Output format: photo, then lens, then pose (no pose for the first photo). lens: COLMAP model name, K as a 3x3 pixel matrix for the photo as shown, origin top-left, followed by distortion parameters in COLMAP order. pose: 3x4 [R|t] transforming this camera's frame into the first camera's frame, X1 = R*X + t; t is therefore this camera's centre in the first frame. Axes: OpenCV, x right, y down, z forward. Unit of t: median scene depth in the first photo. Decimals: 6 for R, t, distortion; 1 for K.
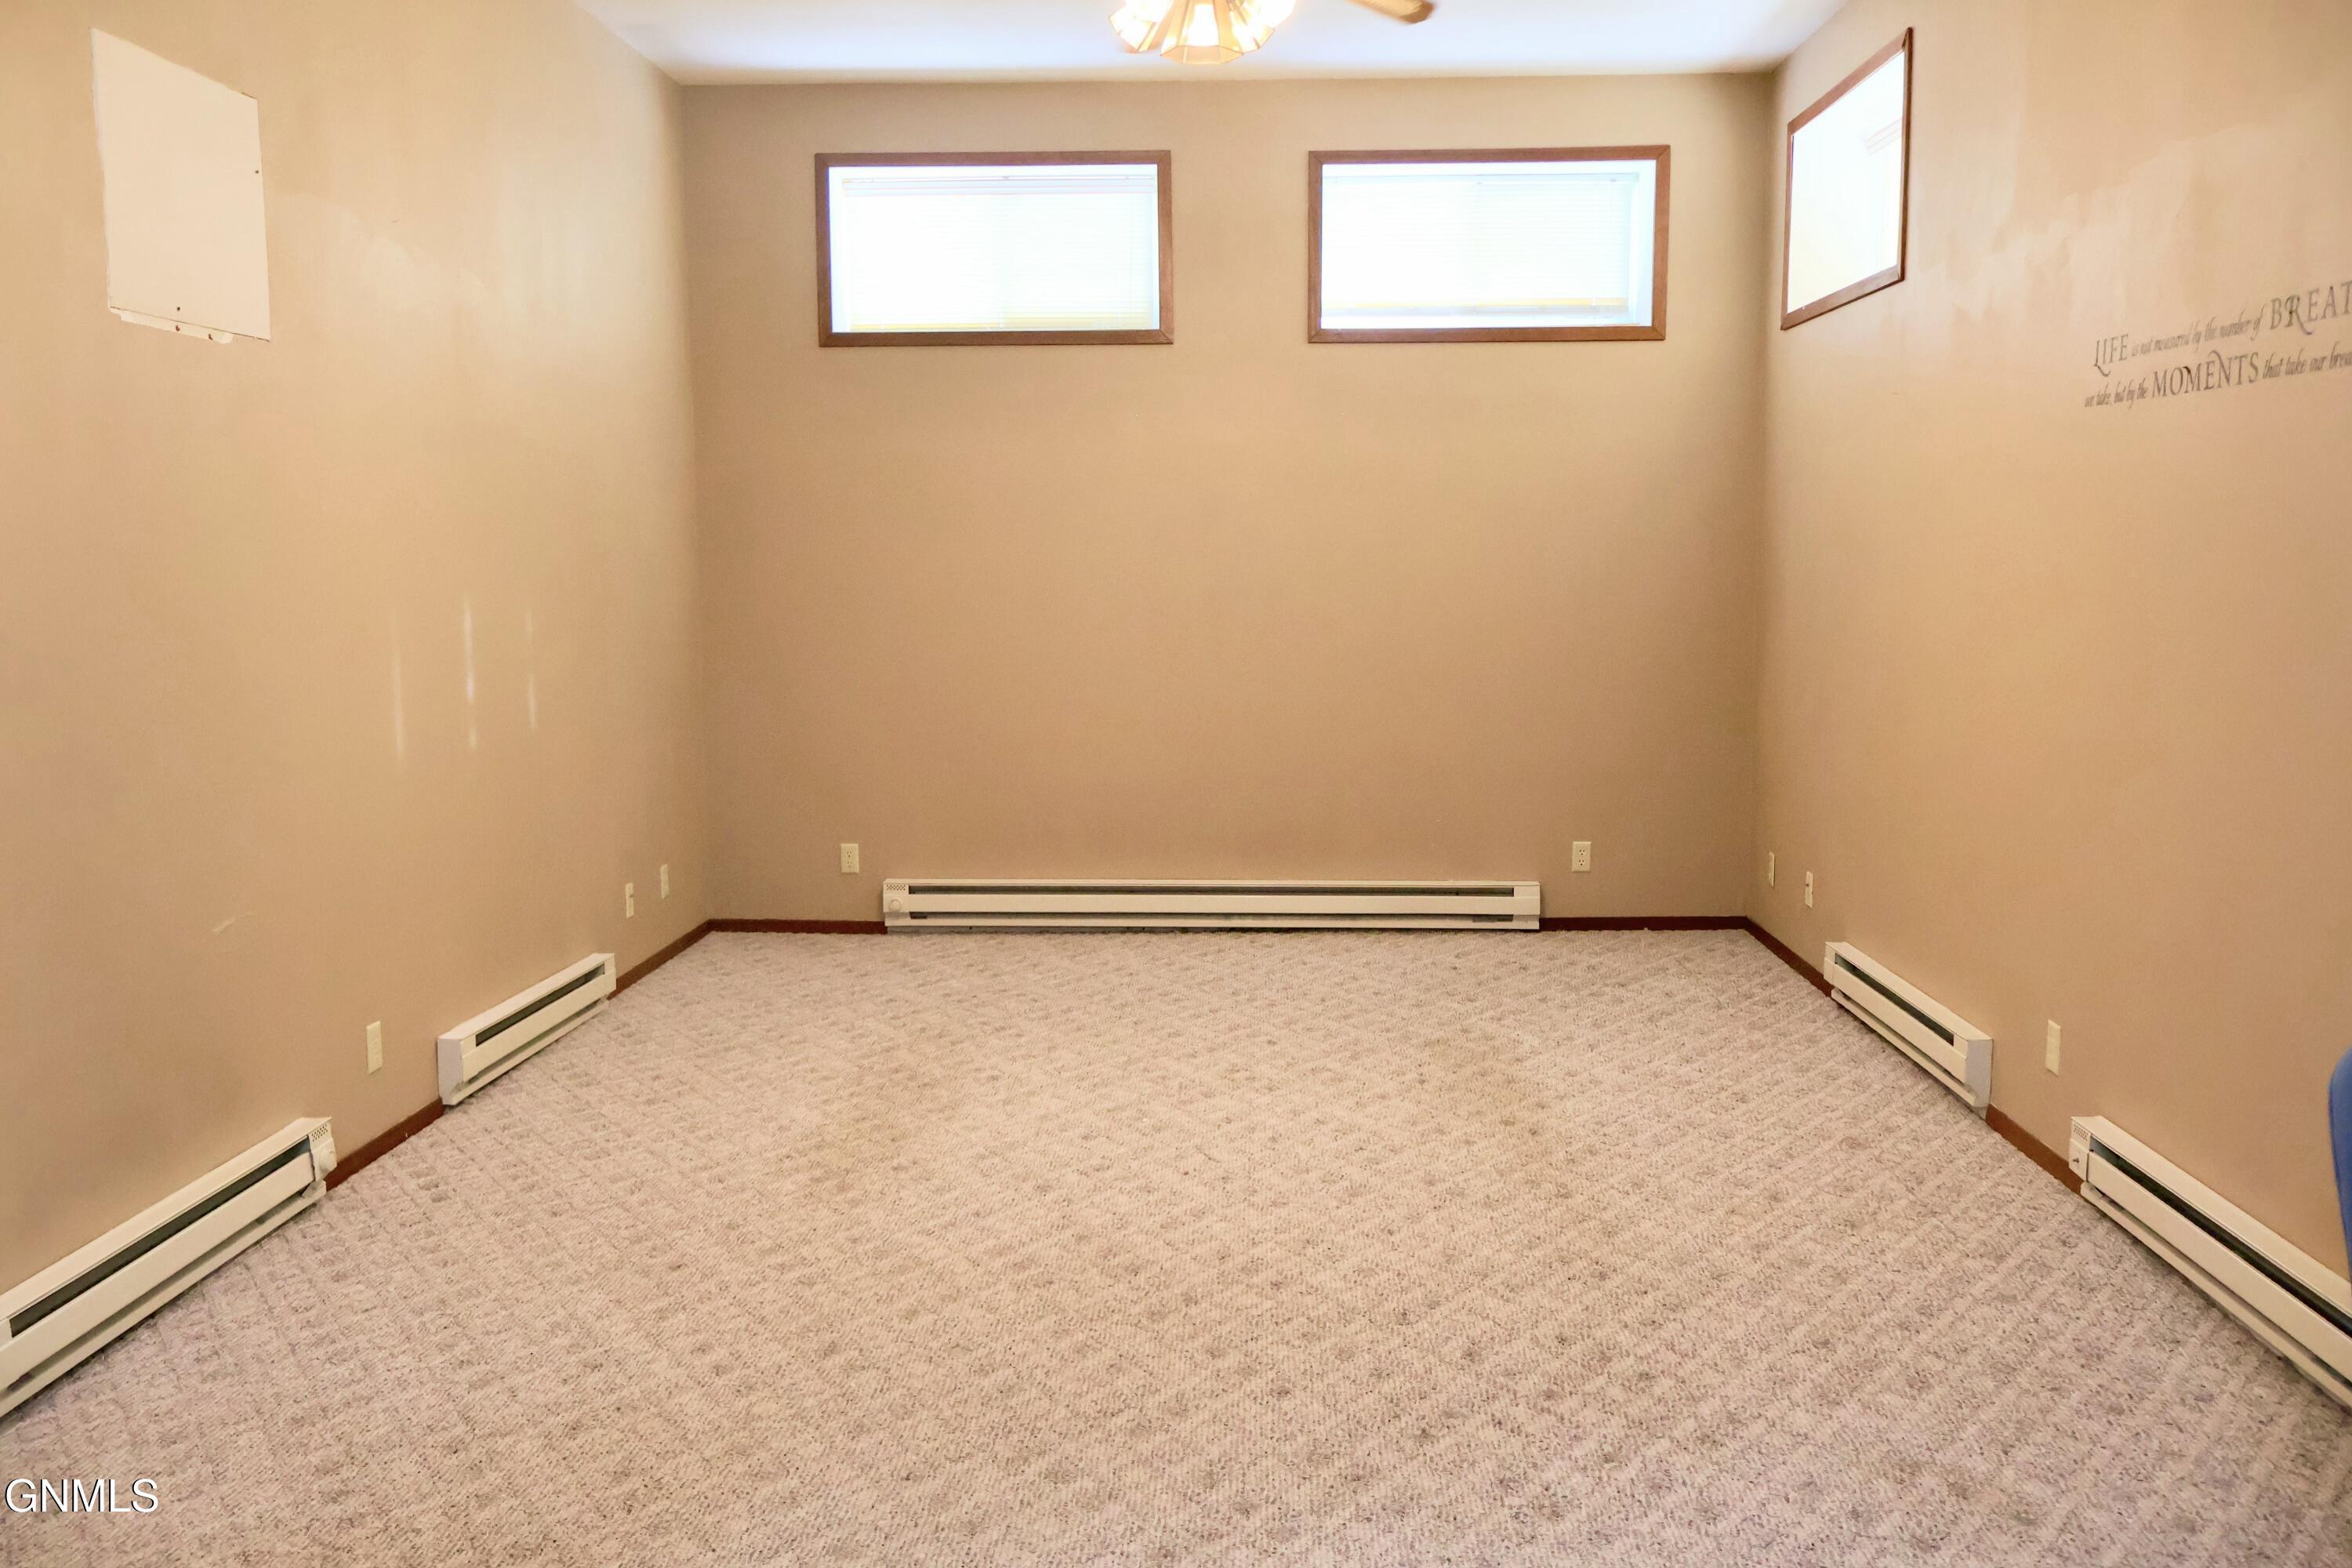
lens RADIAL K [[1992.1, 0, 1178.0], [0, 1992.1, 783.0], [0, 0, 1]] dist [0.005542, -0.001545]
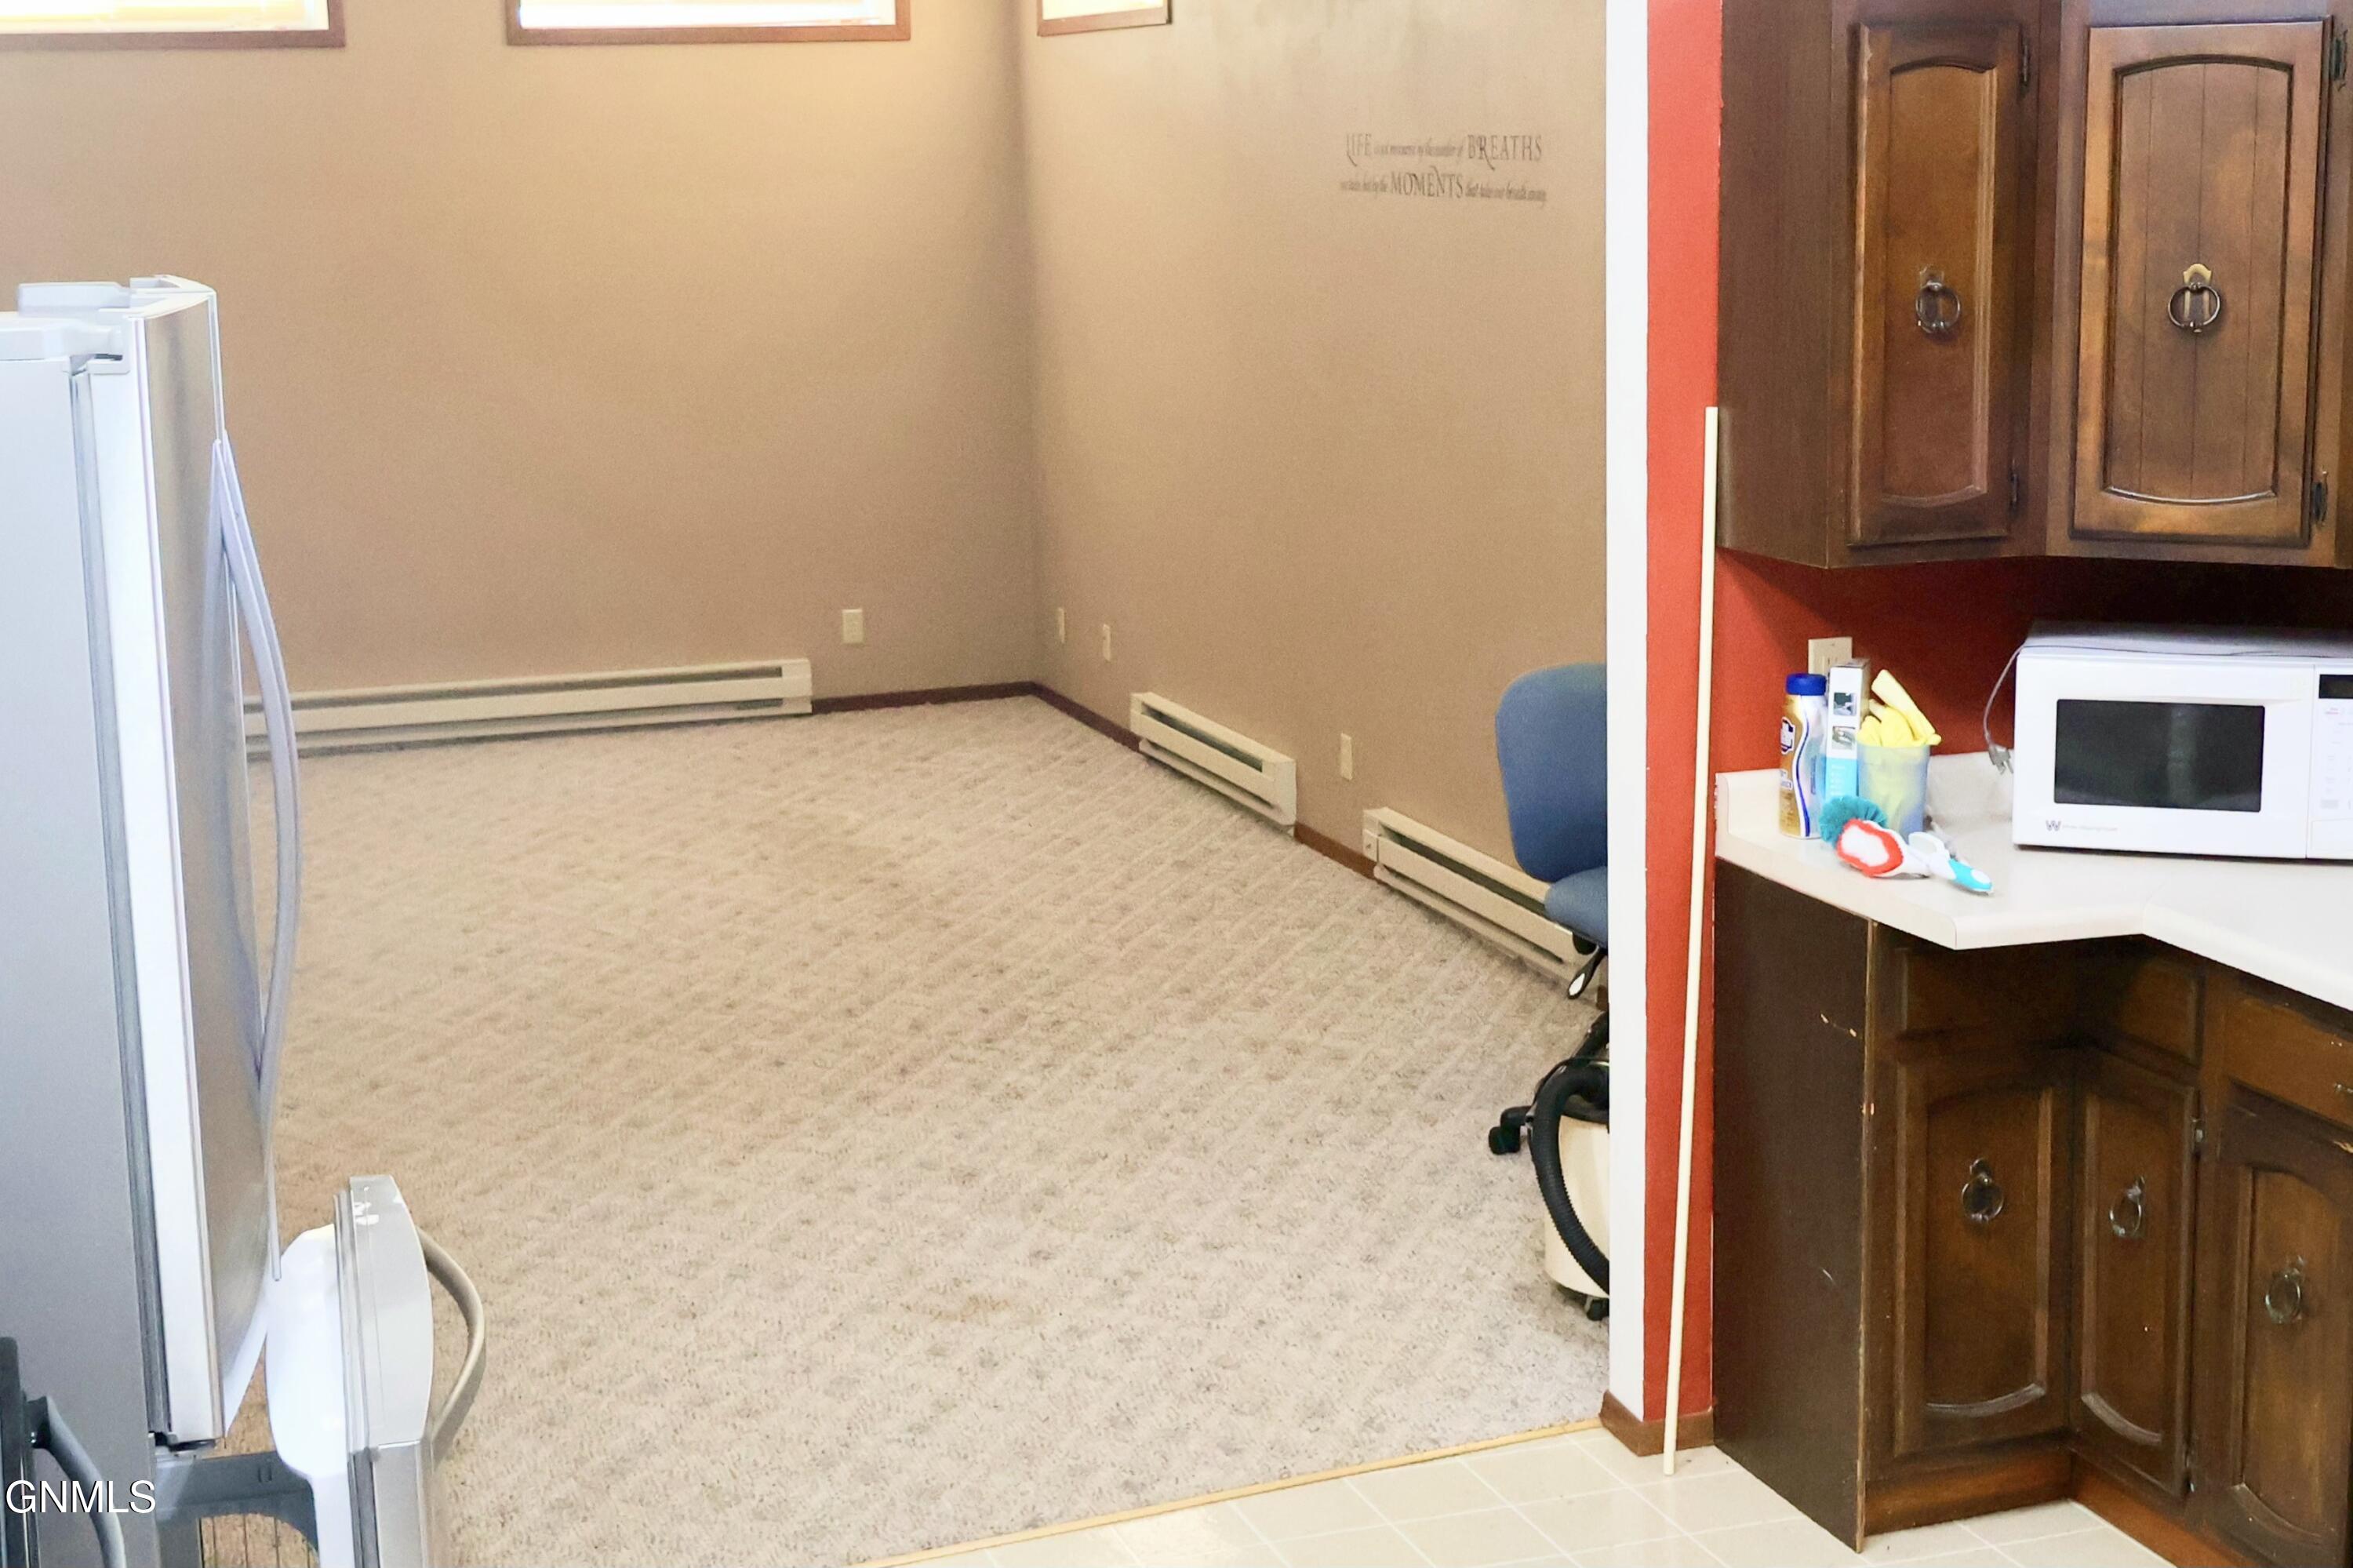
lens RADIAL K [[3482.3, 0, 1183.2], [0, 3482.3, 783.4], [0, 0, 1]] dist [-0.009906, 0.000000]
pose [[0.932059, -0.083061, 0.352656, -0.394085], [0.057957, 0.995013, 0.081176, -0.020181], [-0.357640, -0.055222, 0.932225, -0.923934]]
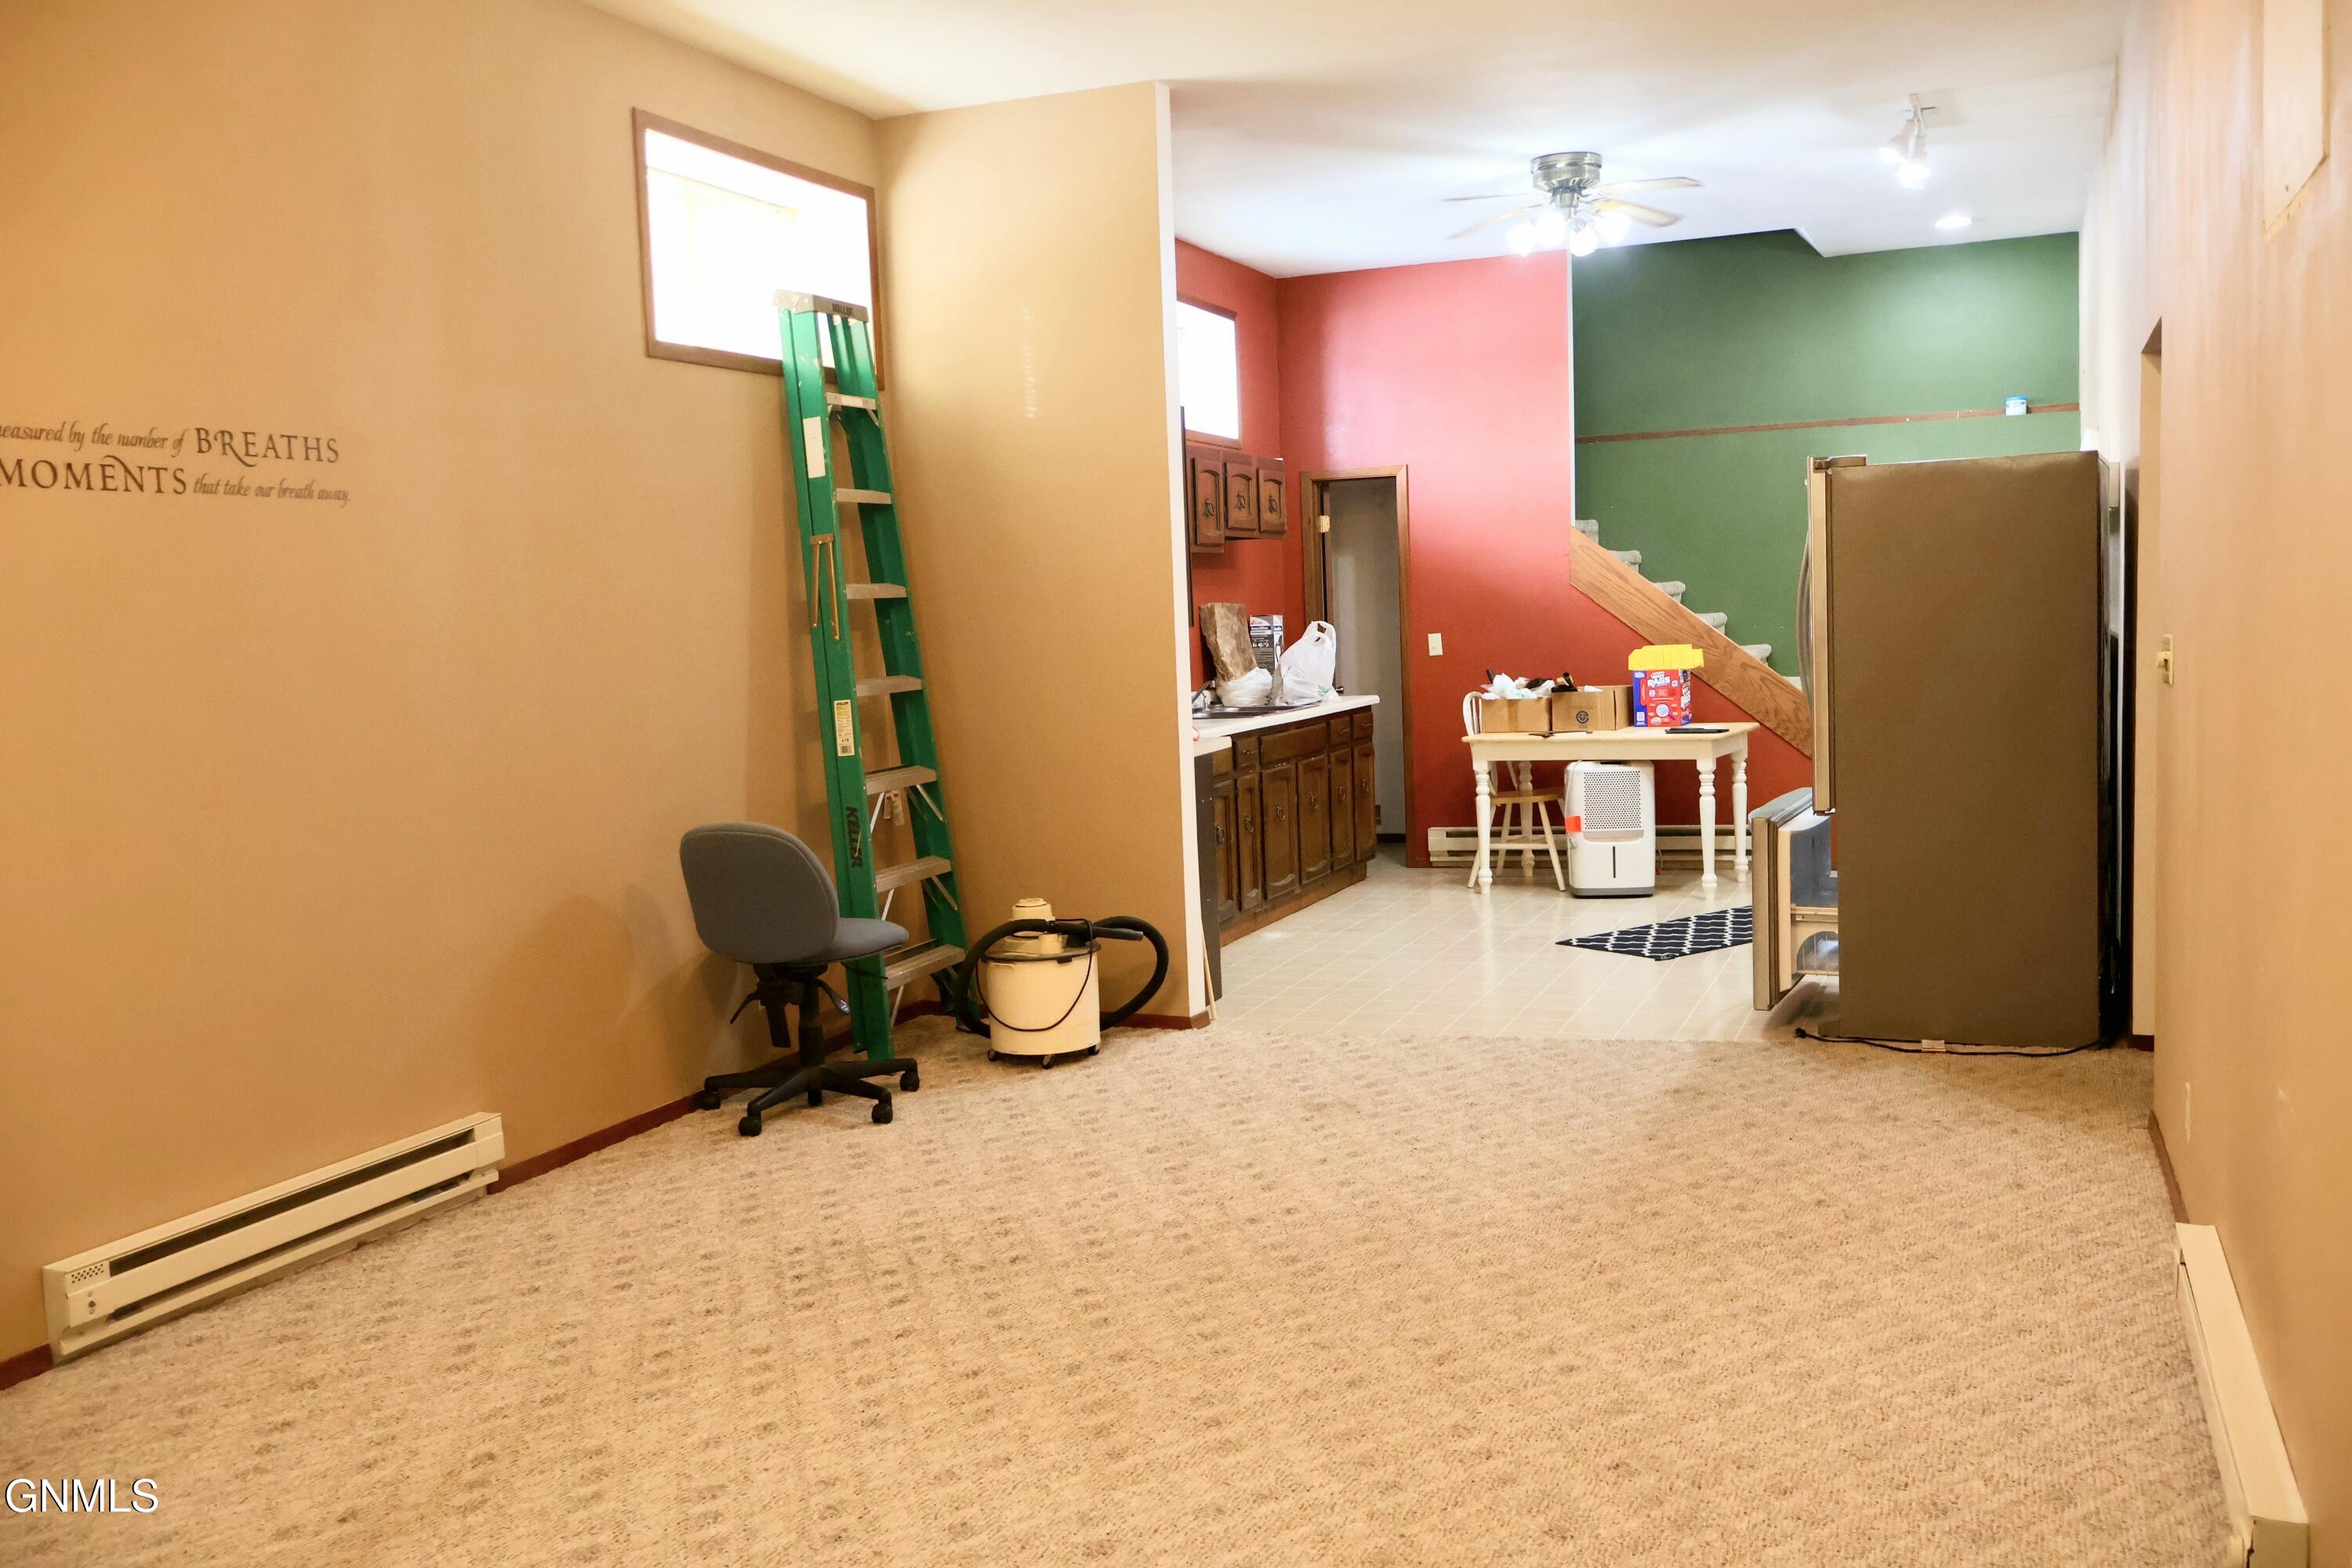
lens RADIAL K [[1992.1, 0, 1193.4], [0, 1992.1, 793.2], [0, 0, 1]] dist [0.005542, -0.001545]
pose [[-0.940255, 0.010987, 0.340292, -0.371485], [0.085042, 0.975377, 0.203486, -0.200271], [-0.329678, 0.220269, -0.918038, 1.757696]]
